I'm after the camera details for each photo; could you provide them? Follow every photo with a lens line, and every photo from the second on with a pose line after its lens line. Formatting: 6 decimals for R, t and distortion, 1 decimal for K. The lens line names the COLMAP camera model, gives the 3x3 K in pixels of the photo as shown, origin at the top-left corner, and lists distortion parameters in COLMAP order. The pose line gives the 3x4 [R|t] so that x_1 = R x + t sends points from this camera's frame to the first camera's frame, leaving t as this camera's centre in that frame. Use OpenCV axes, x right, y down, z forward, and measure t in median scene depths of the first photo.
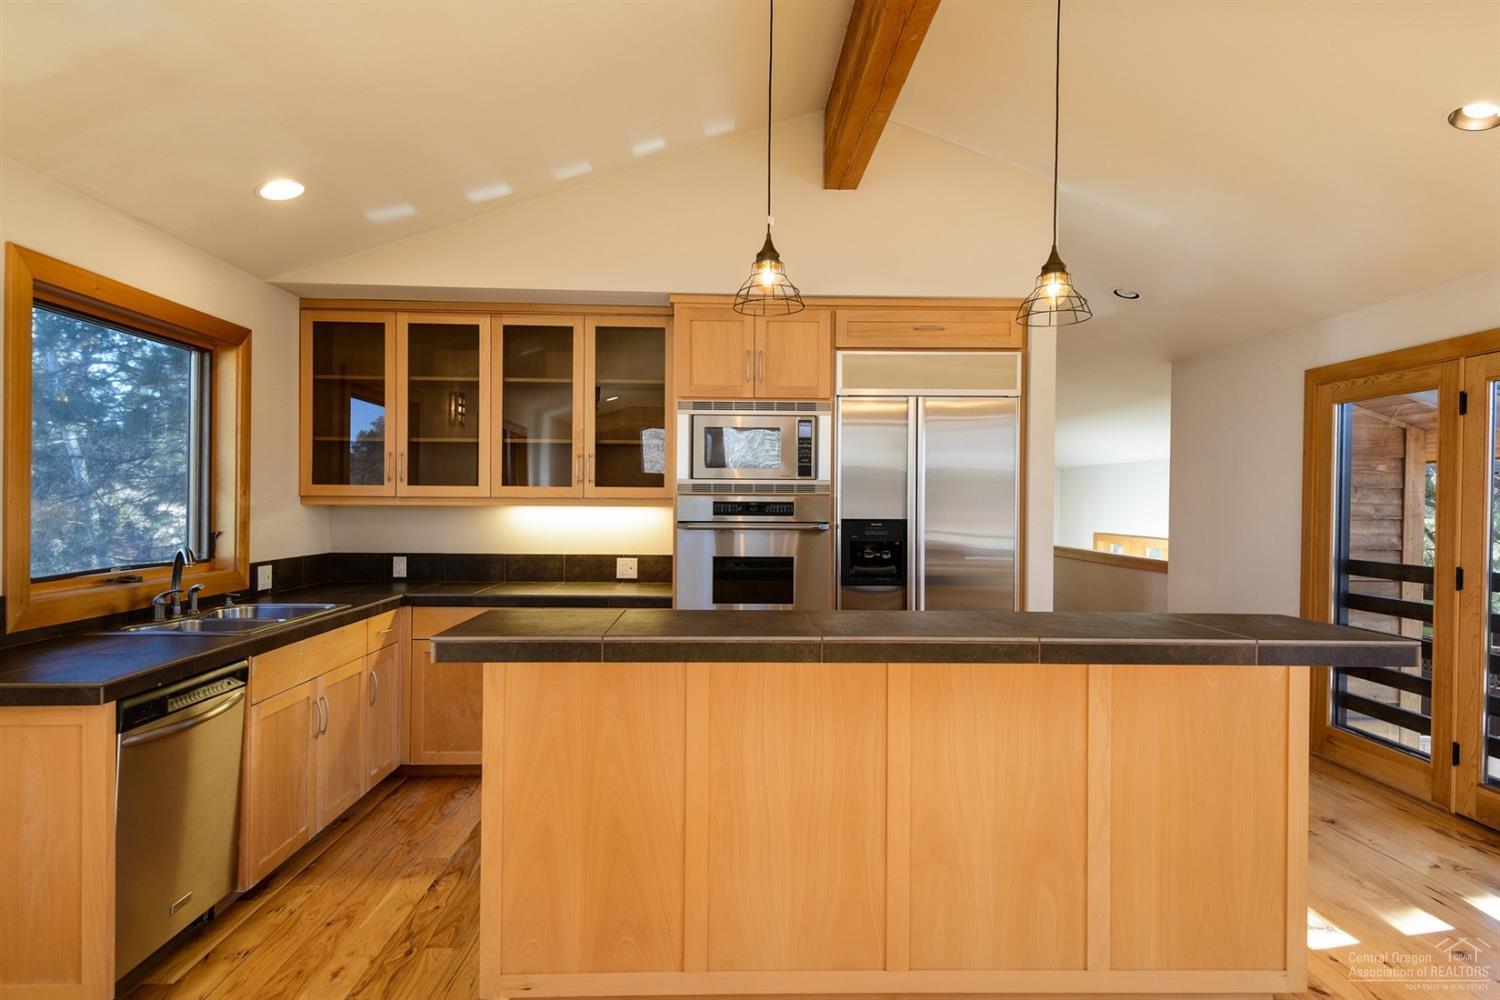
lens RADIAL K [[866.0, 0, 750.4], [0, 866.0, 503.4], [0, 0, 1]] dist [0.000236, -0.001407]
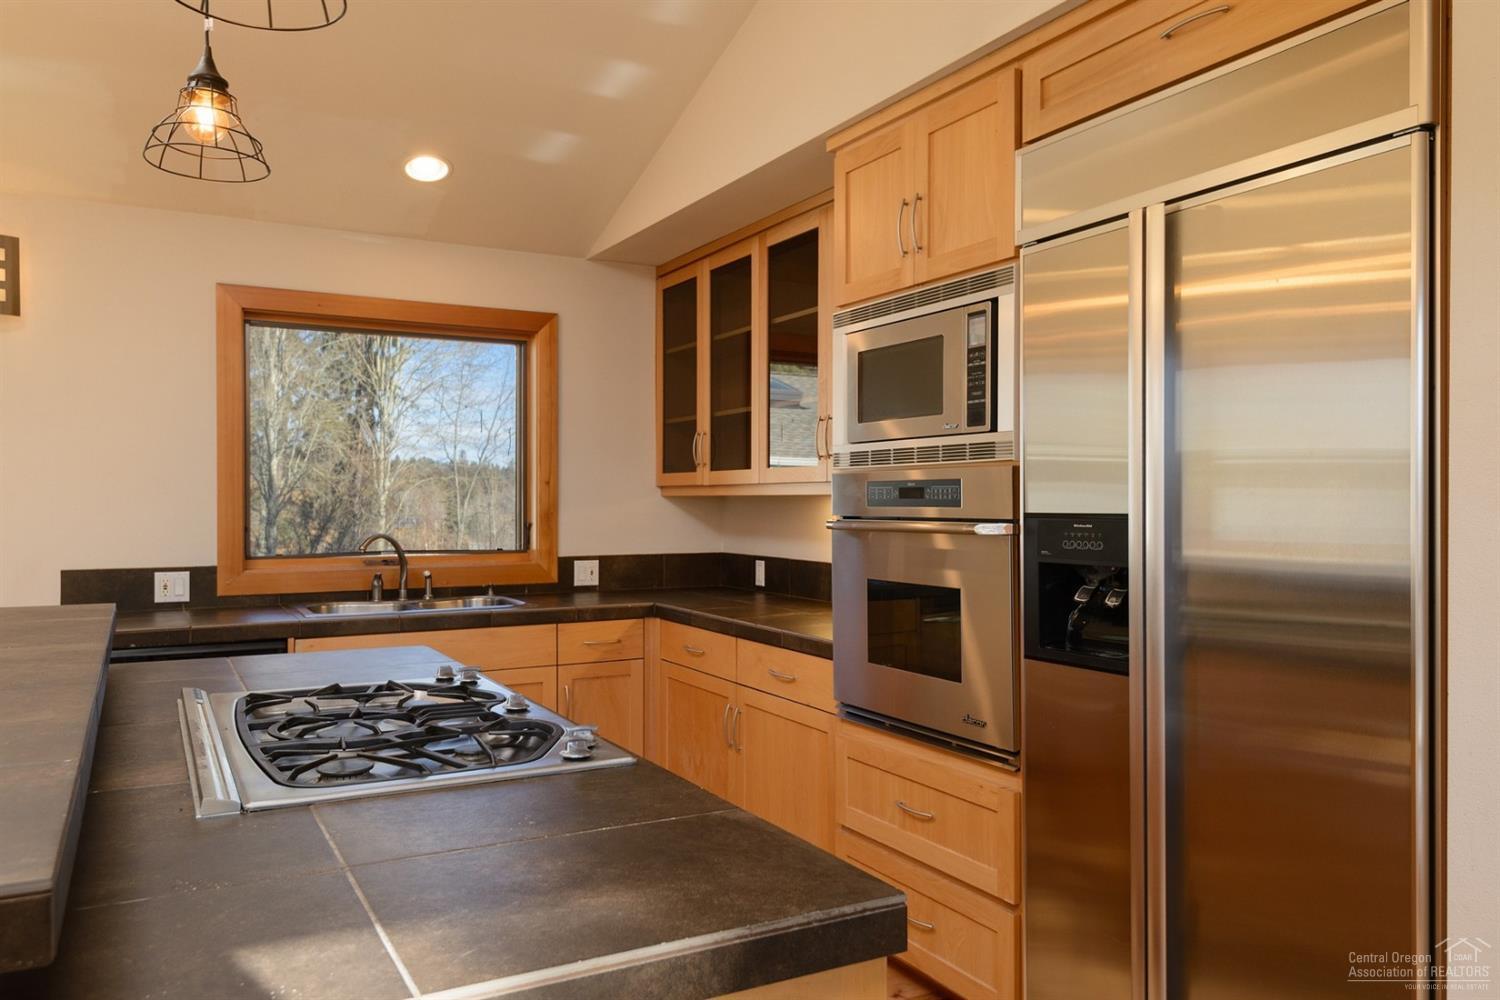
lens RADIAL K [[1077.1, 0, 749.4], [0, 1077.1, 501.0], [0, 0, 1]] dist [-0.006510, -0.002880]
pose [[0.456690, -0.006457, -0.889603, 0.545779], [0.000556, 0.999976, -0.006973, 0.015327], [0.889626, 0.002690, 0.456682, 0.607688]]
